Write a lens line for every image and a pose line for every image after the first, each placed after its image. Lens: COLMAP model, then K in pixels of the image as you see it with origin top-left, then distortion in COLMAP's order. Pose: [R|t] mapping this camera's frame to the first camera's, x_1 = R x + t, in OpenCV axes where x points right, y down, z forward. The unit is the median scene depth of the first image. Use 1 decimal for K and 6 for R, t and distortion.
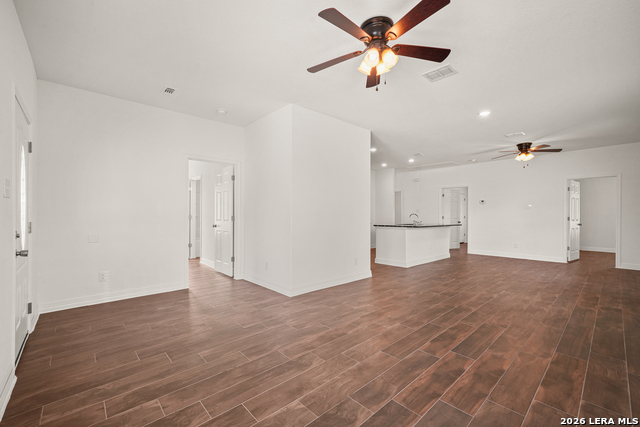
lens RADIAL K [[269.7, 0, 316.7], [0, 269.7, 213.4], [0, 0, 1]] dist [-0.001967, -0.000484]
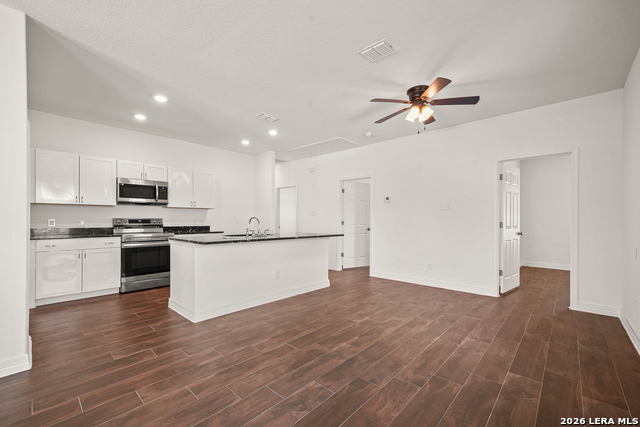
lens RADIAL K [[269.7, 0, 320.7], [0, 269.7, 217.2], [0, 0, 1]] dist [-0.001967, -0.000484]
pose [[0.995804, -0.000196, 0.091512, 0.437367], [0.000588, 0.999991, -0.004267, 0.004455], [-0.091510, 0.004303, 0.995795, 0.394269]]
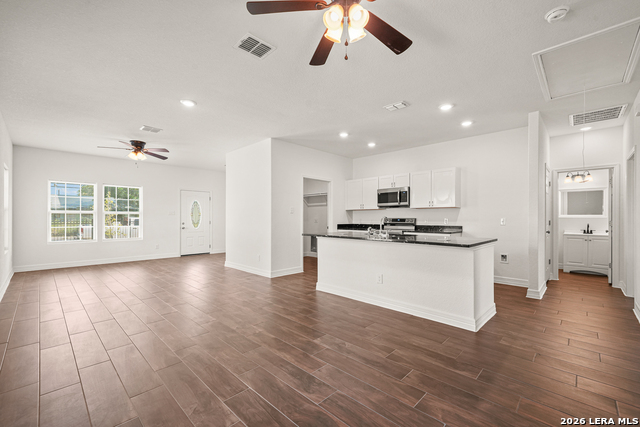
lens RADIAL K [[269.7, 0, 318.9], [0, 269.7, 217.2], [0, 0, 1]] dist [-0.001967, -0.000484]
pose [[0.067135, -0.006509, -0.997723, 0.944053], [0.004478, 0.999971, -0.006223, 0.005804], [0.997734, -0.004050, 0.067162, 0.838797]]
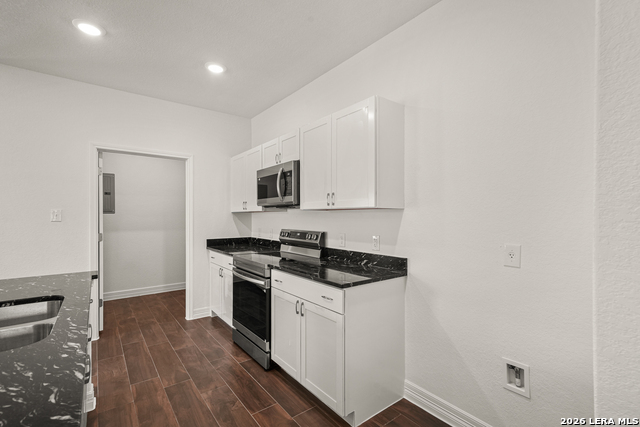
lens RADIAL K [[294.6, 0, 318.9], [0, 294.6, 215.3], [0, 0, 1]] dist [0.008859, -0.000568]
pose [[-0.087993, -0.013966, -0.996023, 0.488811], [-0.000783, 0.999902, -0.013951, -0.014257], [0.996121, -0.000448, -0.087995, 1.264644]]
